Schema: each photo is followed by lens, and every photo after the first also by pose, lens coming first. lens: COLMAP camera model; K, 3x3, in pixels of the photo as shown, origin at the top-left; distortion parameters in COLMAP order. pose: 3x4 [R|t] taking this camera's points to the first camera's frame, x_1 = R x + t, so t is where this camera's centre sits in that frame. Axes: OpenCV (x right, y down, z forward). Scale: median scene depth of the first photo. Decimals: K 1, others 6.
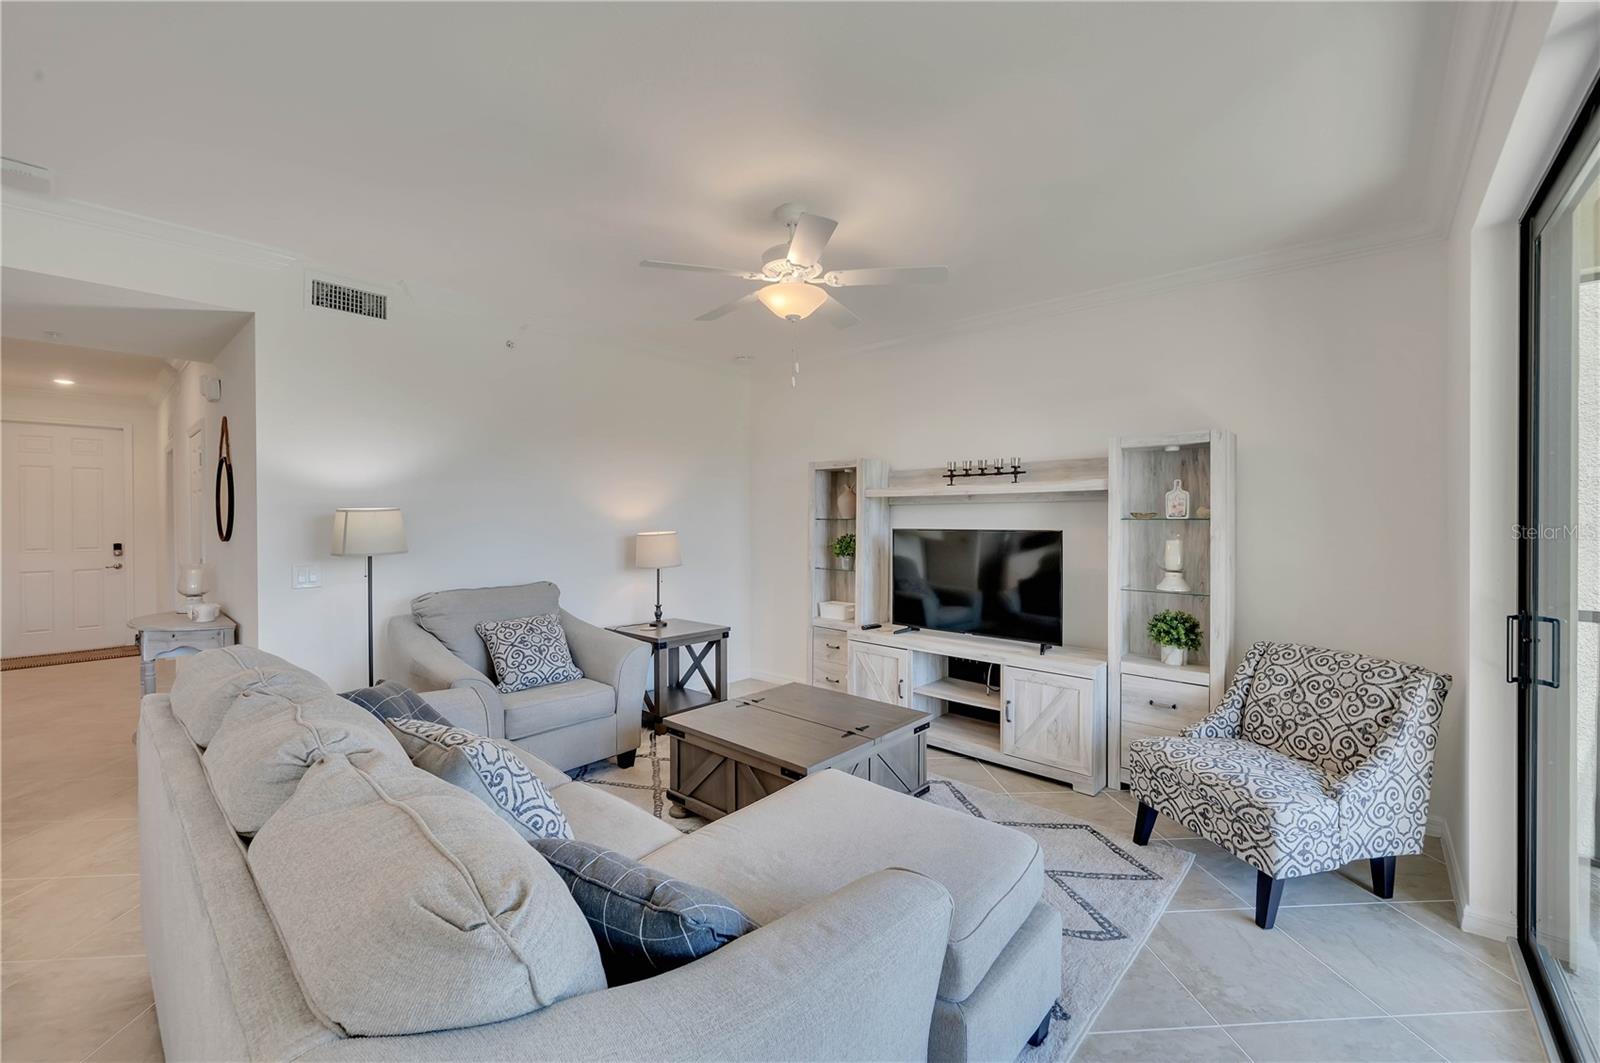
lens RADIAL K [[642.5, 0, 796.0], [0, 642.5, 524.0], [0, 0, 1]] dist [-0.000175, 0.000289]
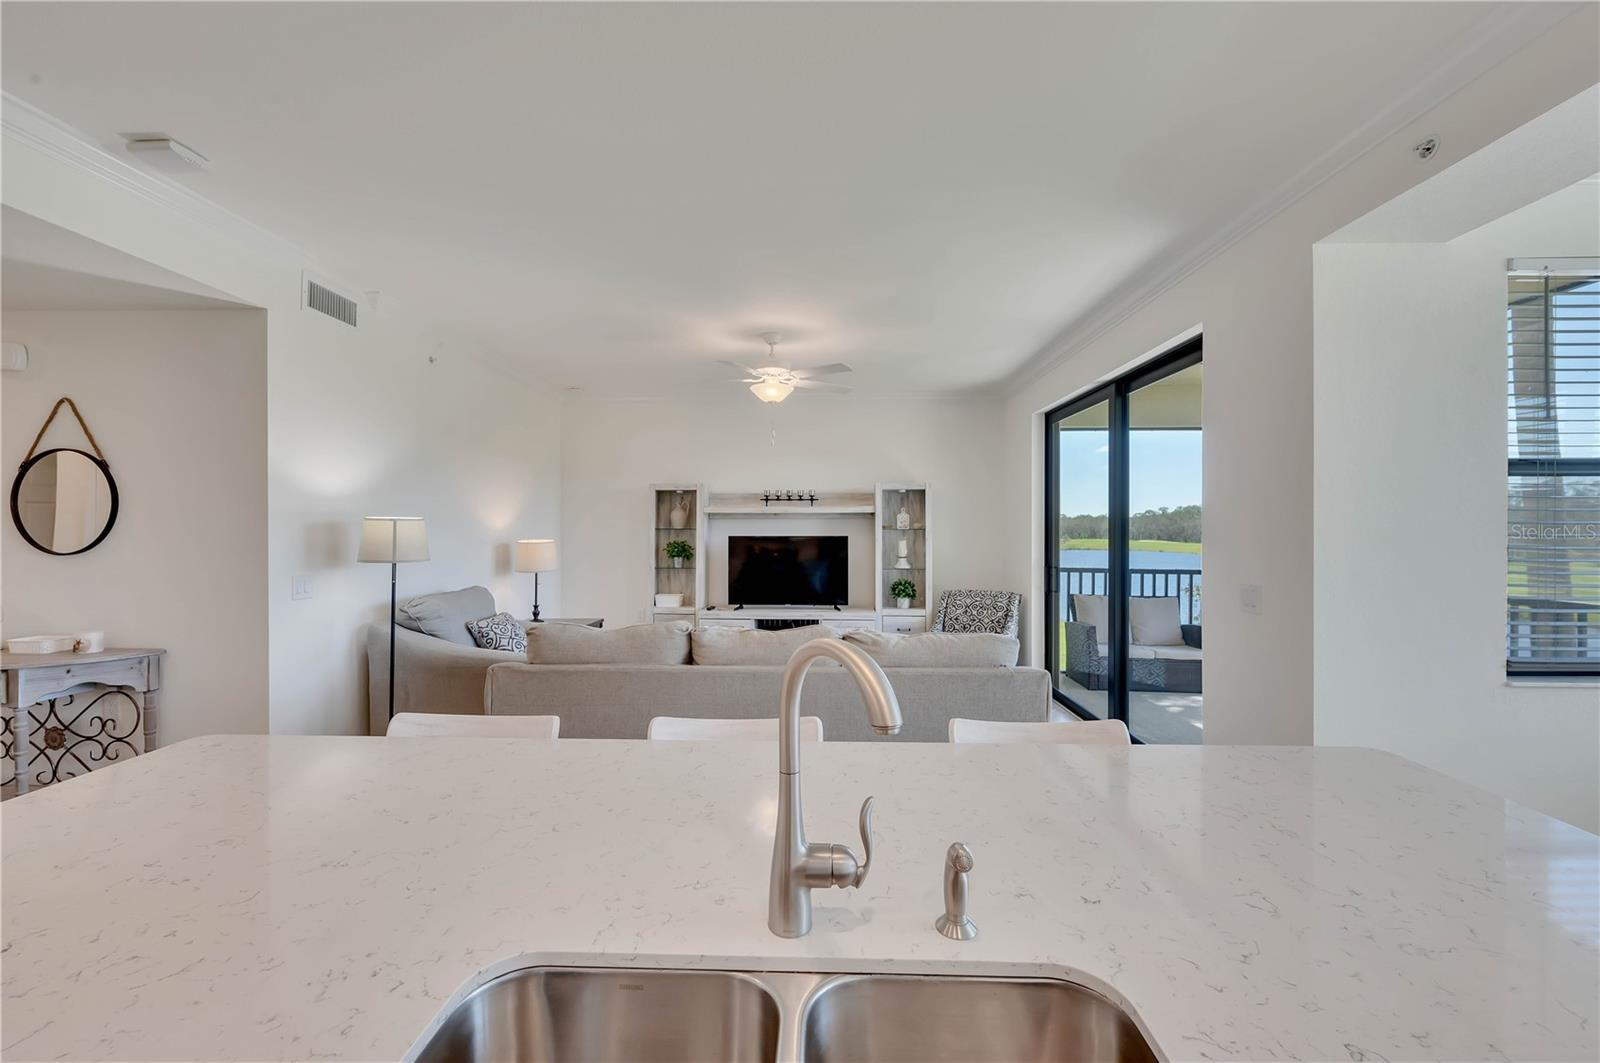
lens RADIAL K [[640.8, 0, 798.2], [0, 640.8, 527.0], [0, 0, 1]] dist [-0.000032, 0.000057]
pose [[0.767888, 0.004272, 0.640570, -0.754063], [0.003768, 0.999930, -0.011186, 0.005088], [-0.640573, 0.011004, 0.767818, -0.199373]]
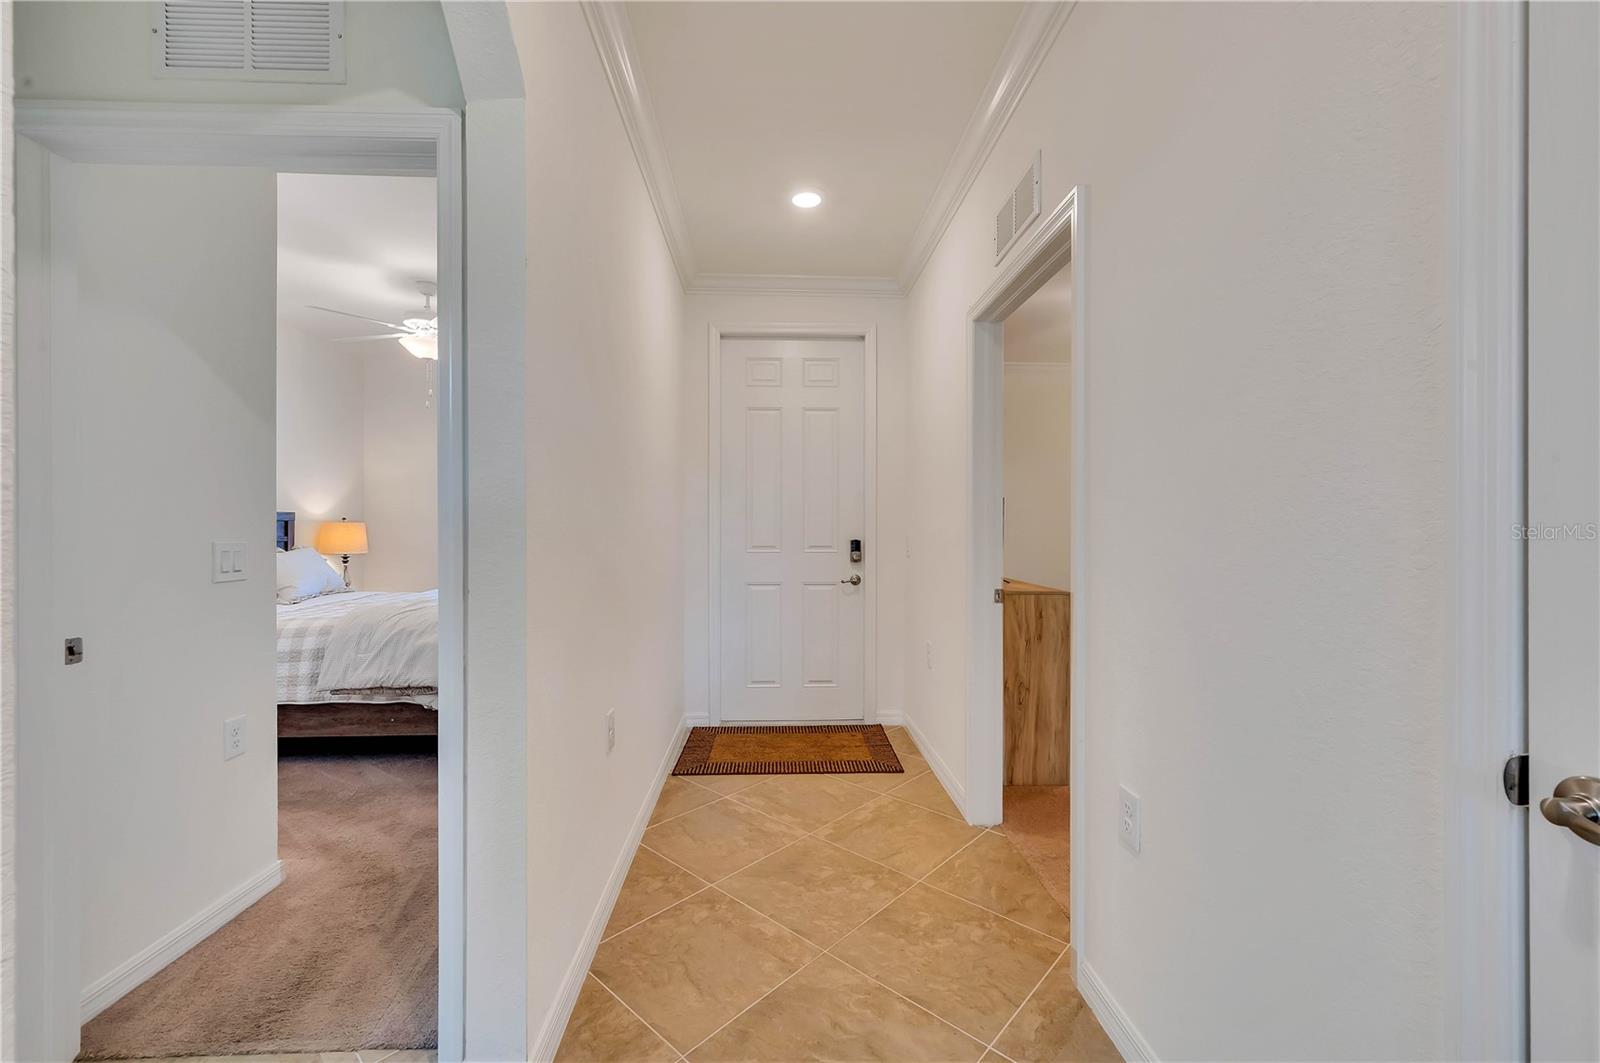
lens RADIAL K [[642.5, 0, 796.0], [0, 642.5, 524.0], [0, 0, 1]] dist [-0.000175, 0.000289]
pose [[0.691637, 0.001065, -0.722245, -1.417431], [-0.010520, 0.999908, -0.008600, 0.044868], [0.722169, 0.013546, 0.691584, 1.183333]]
